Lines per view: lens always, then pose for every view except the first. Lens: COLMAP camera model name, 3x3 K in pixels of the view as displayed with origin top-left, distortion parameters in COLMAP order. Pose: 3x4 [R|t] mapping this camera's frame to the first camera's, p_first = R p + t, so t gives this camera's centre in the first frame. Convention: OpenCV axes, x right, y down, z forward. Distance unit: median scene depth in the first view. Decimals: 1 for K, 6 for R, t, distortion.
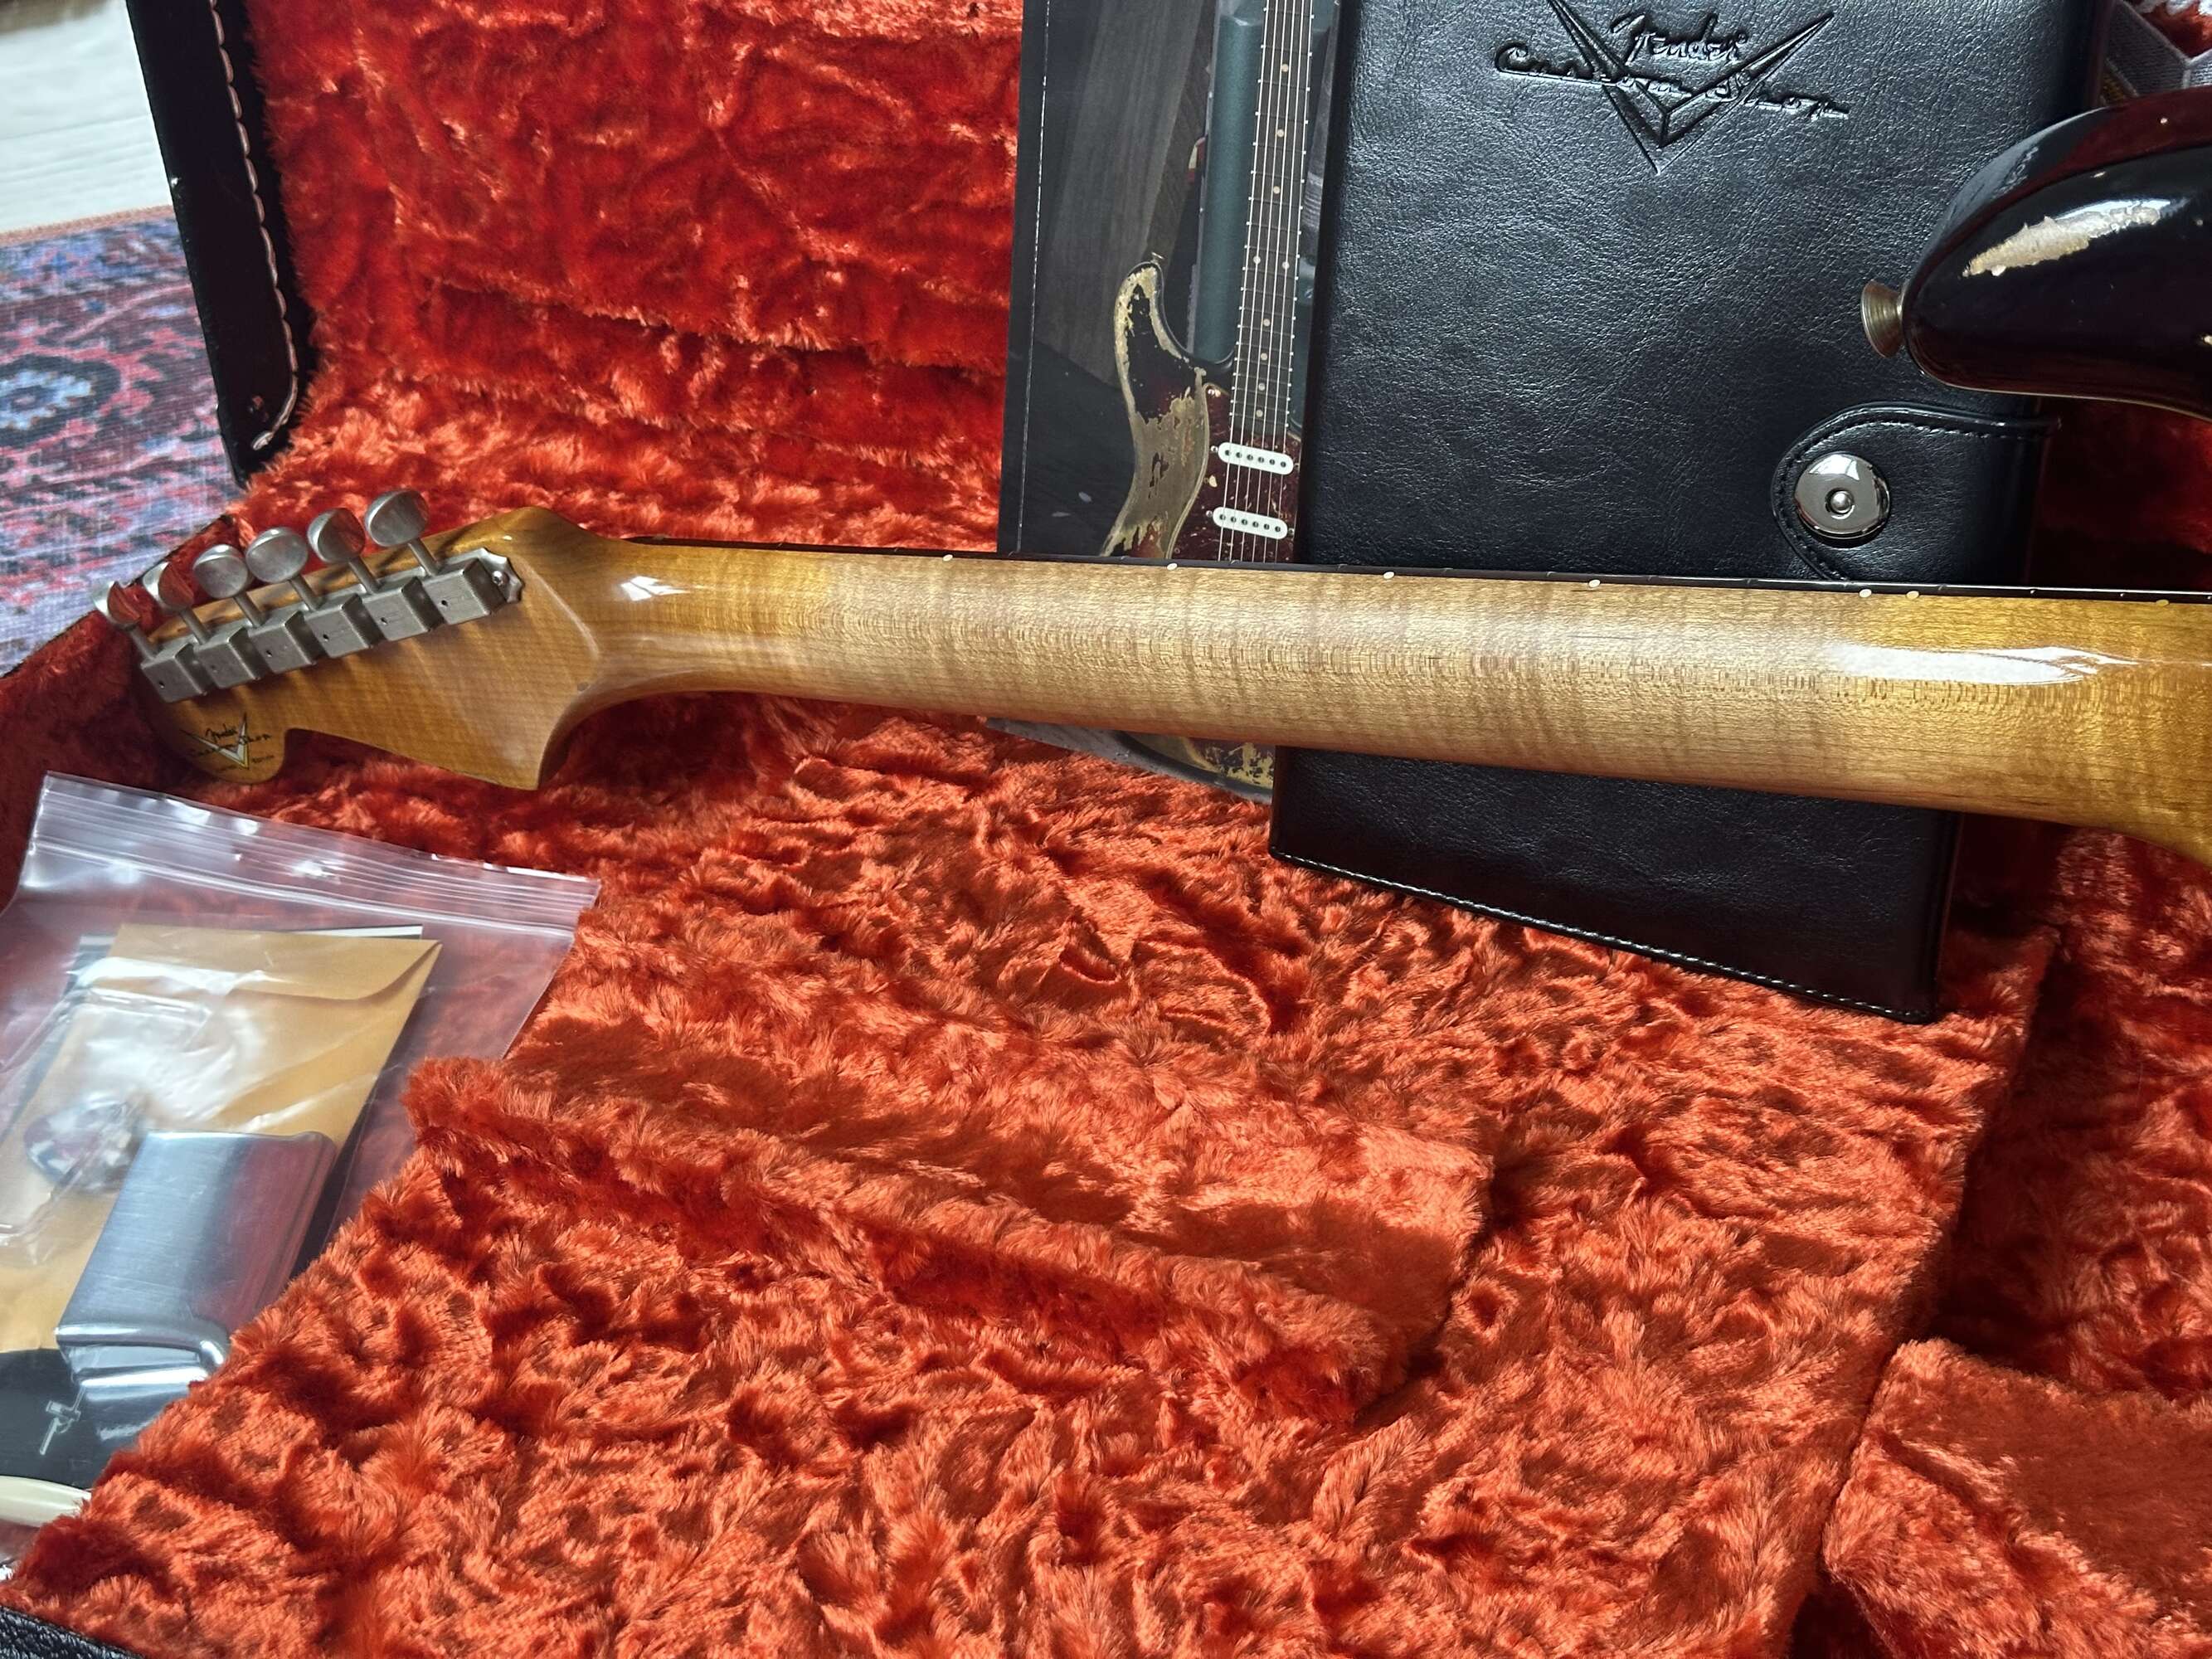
lens RADIAL K [[3252.3, 0, 1106.0], [0, 3252.3, 829.5], [0, 0, 1]] dist [0.321371, -0.925276]
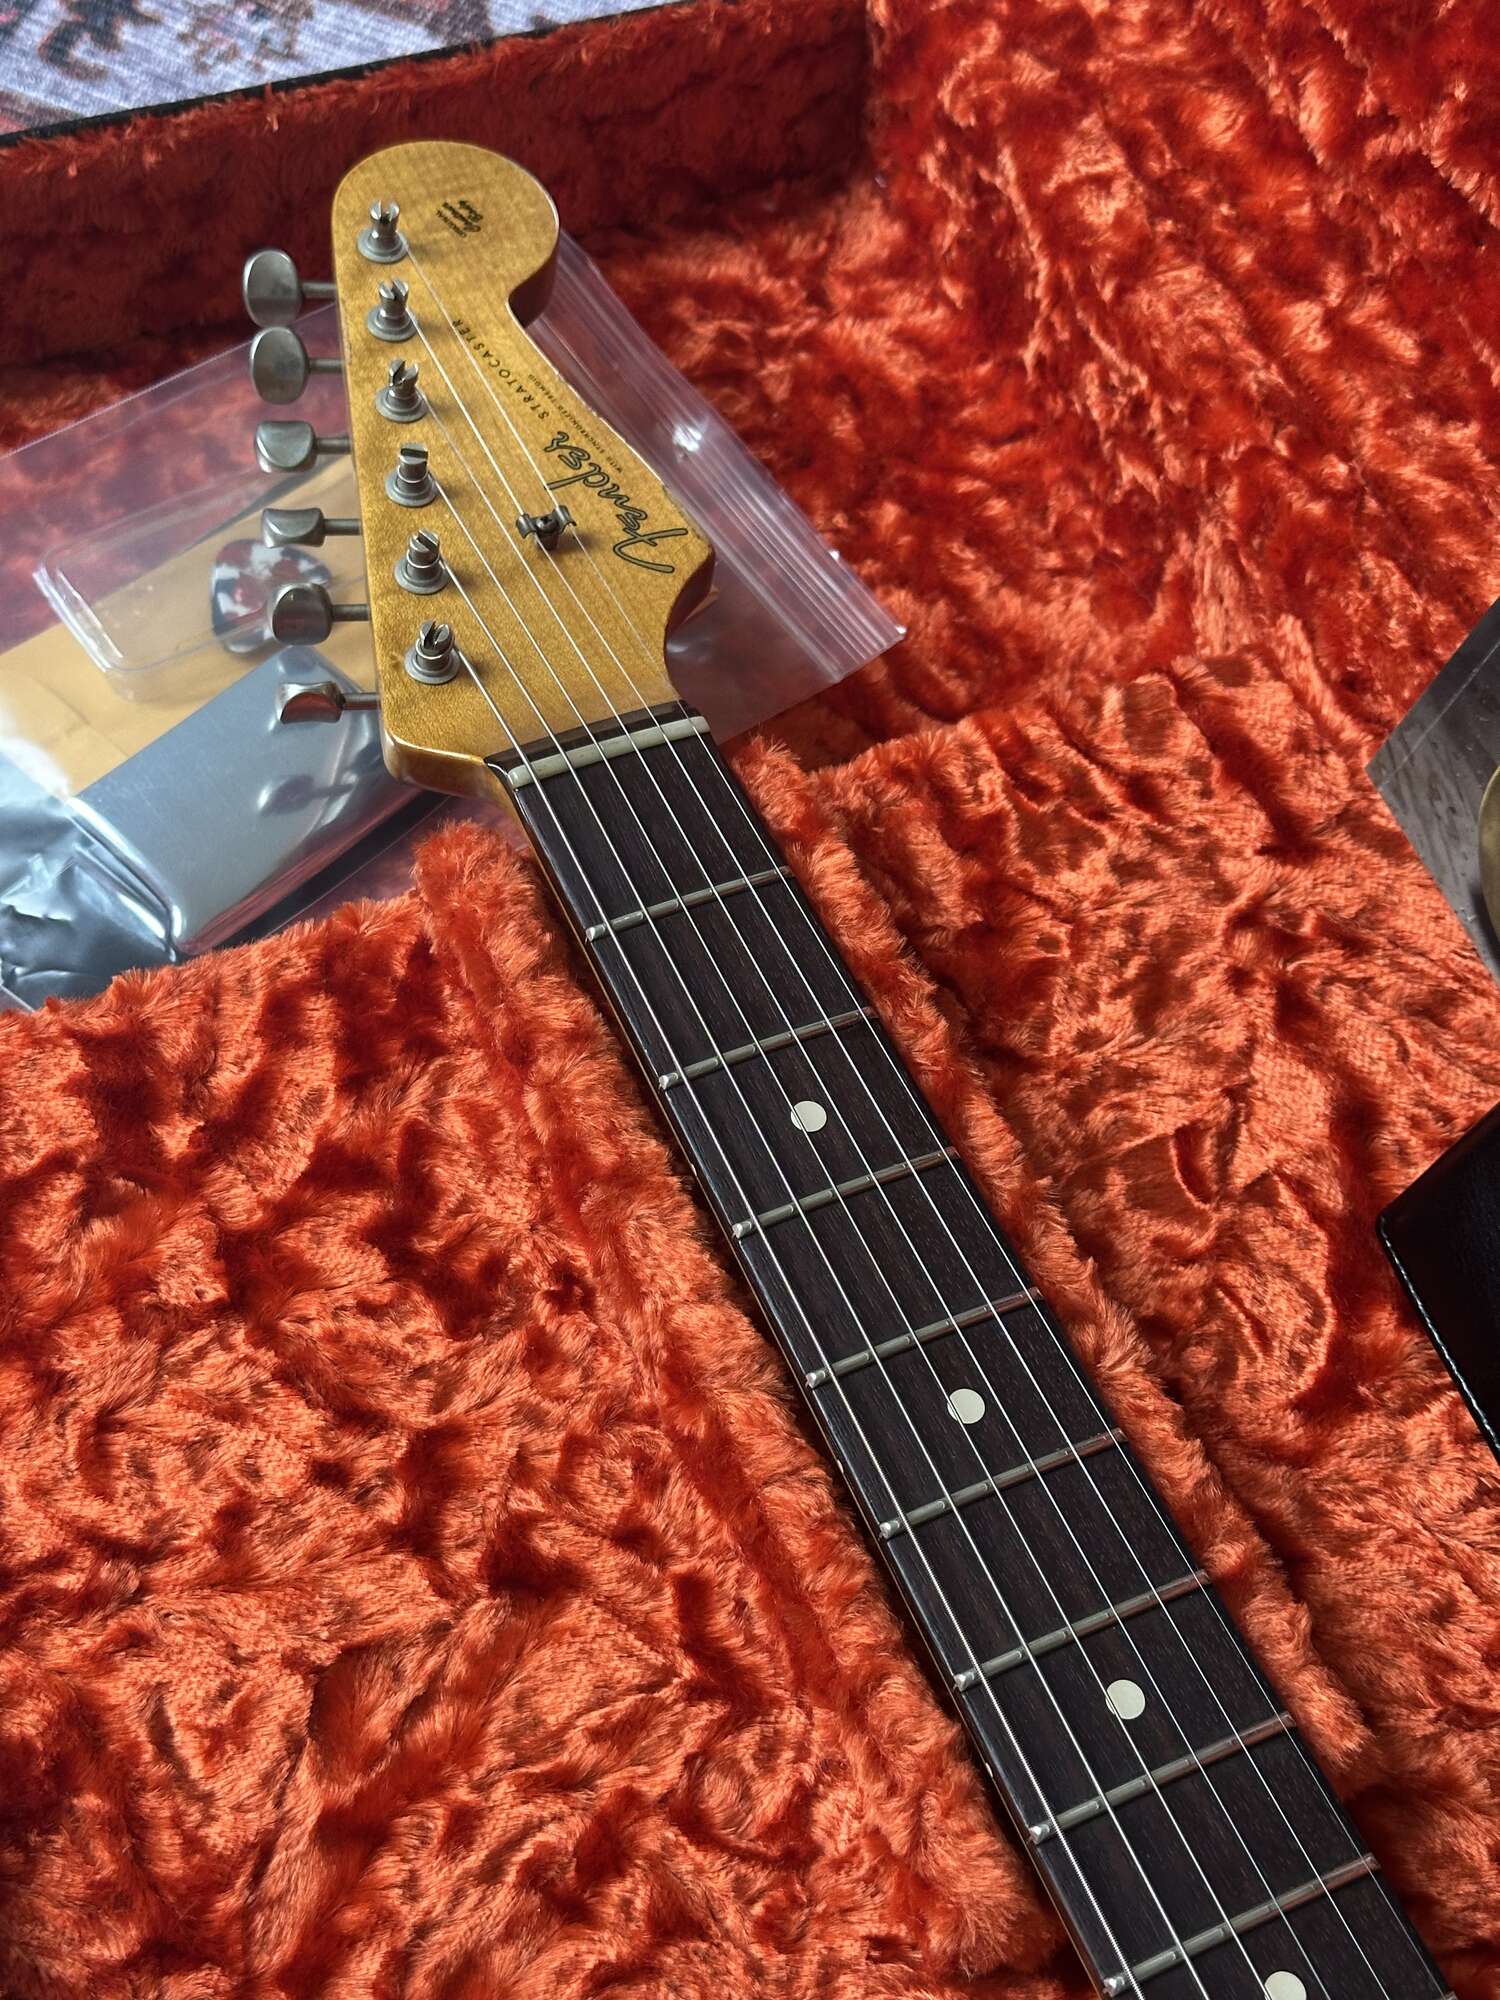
lens RADIAL K [[2849.3, 0, 755.5], [0, 2849.3, 1058.5], [0, 0, 1]] dist [0.121619, 0.019675]
pose [[0.764995, 0.611175, -0.203098, 0.041913], [-0.492409, 0.758303, 0.427212, -0.242614], [0.415111, -0.226807, 0.881046, 0.362901]]
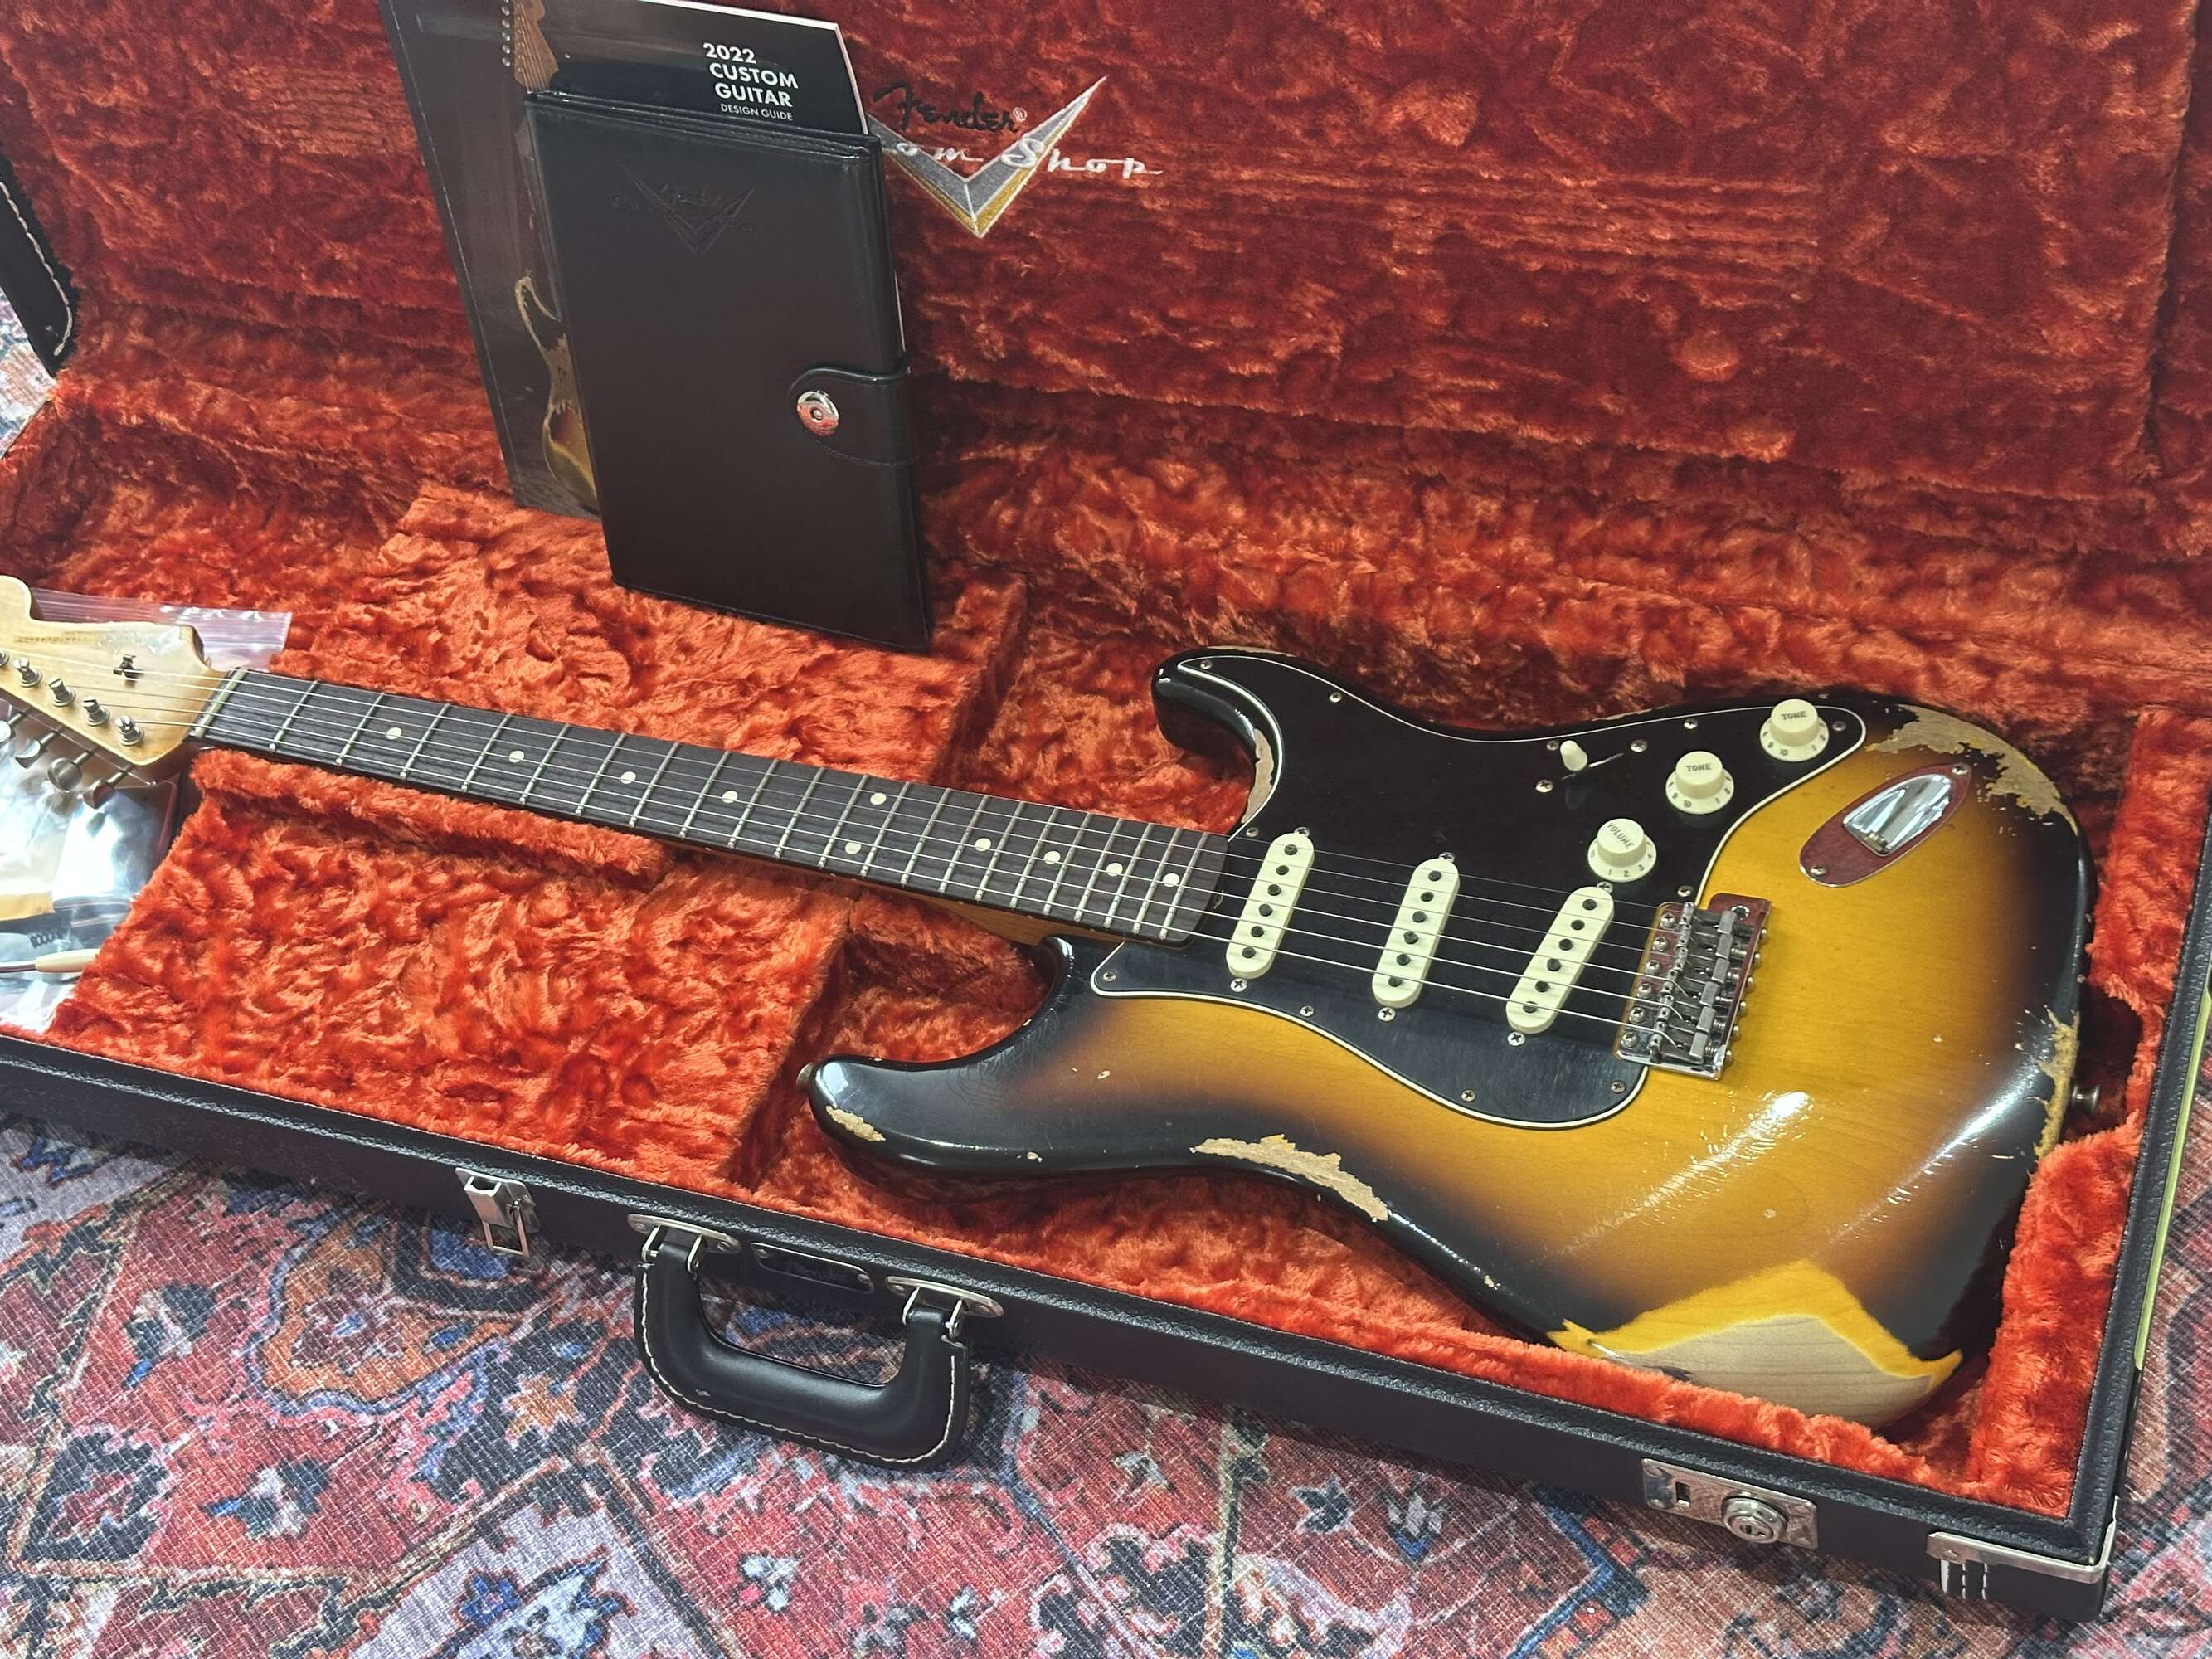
lens RADIAL K [[3152.5, 0, 1106.0], [0, 3152.5, 829.5], [0, 0, 1]] dist [0.443753, -1.189252]
pose [[0.991514, -0.127414, -0.025808, 0.390928], [0.129684, 0.955525, 0.264867, -0.341645], [-0.009088, -0.265966, 0.963939, -0.929408]]
